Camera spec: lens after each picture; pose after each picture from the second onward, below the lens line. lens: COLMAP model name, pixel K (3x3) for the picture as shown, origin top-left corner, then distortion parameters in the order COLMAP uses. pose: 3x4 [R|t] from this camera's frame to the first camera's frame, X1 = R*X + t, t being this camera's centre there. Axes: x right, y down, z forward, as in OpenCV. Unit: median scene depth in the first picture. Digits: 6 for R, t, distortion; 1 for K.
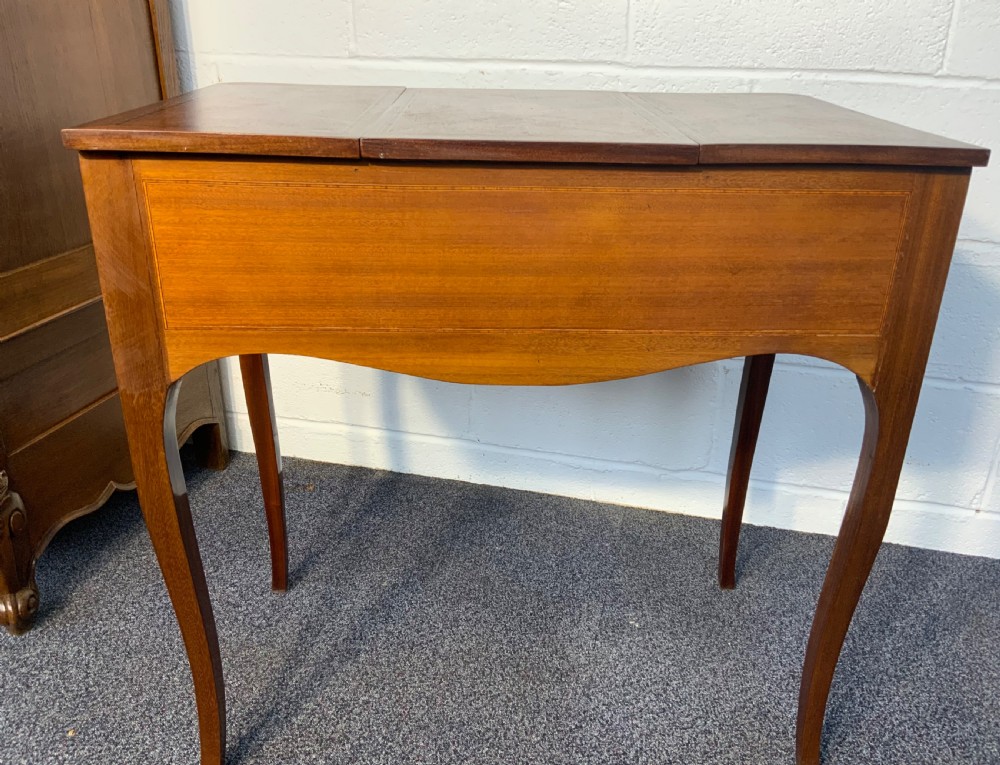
lens RADIAL K [[820.7, 0, 505.8], [0, 820.7, 382.5], [0, 0, 1]] dist [0.040792, -0.093287]
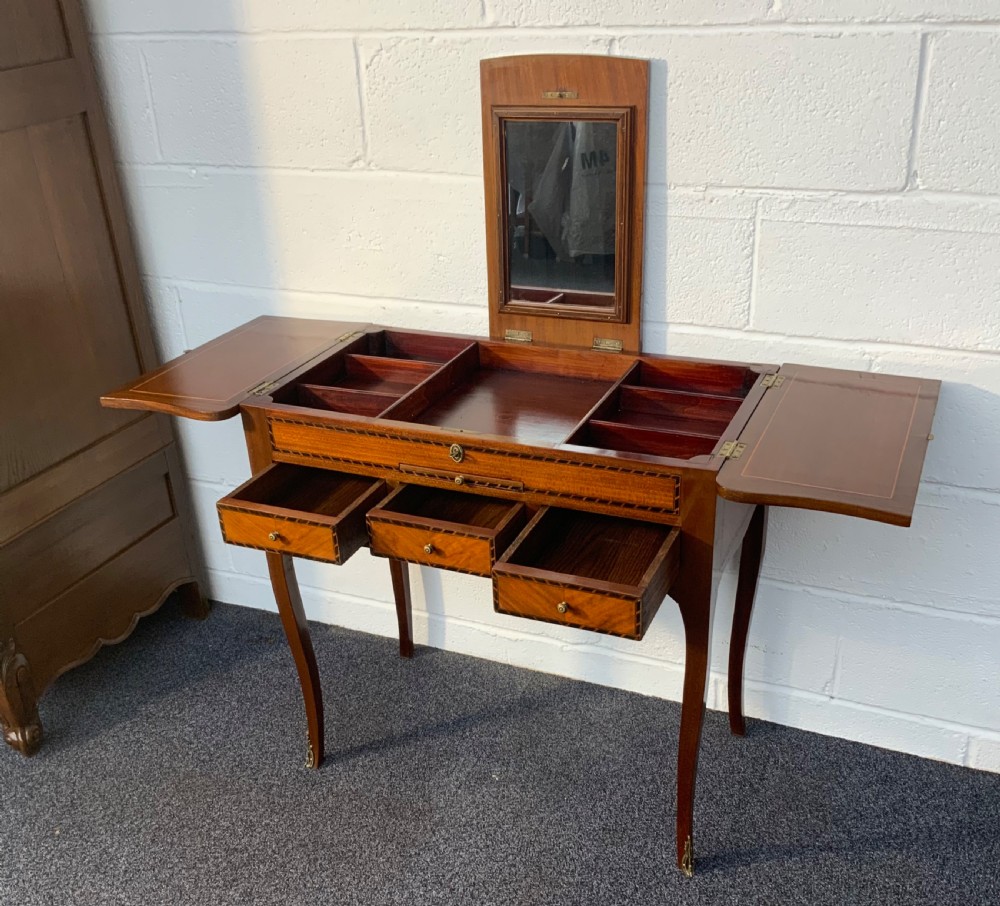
lens RADIAL K [[1065.5, 0, 497.8], [0, 1065.5, 531.9], [0, 0, 1]] dist [0.031016, 0.000000]
pose [[0.984692, 0.027359, -0.172143, 0.433493], [-0.010920, 0.995348, 0.095728, -0.224498], [0.173961, -0.092383, 0.980410, -0.522564]]
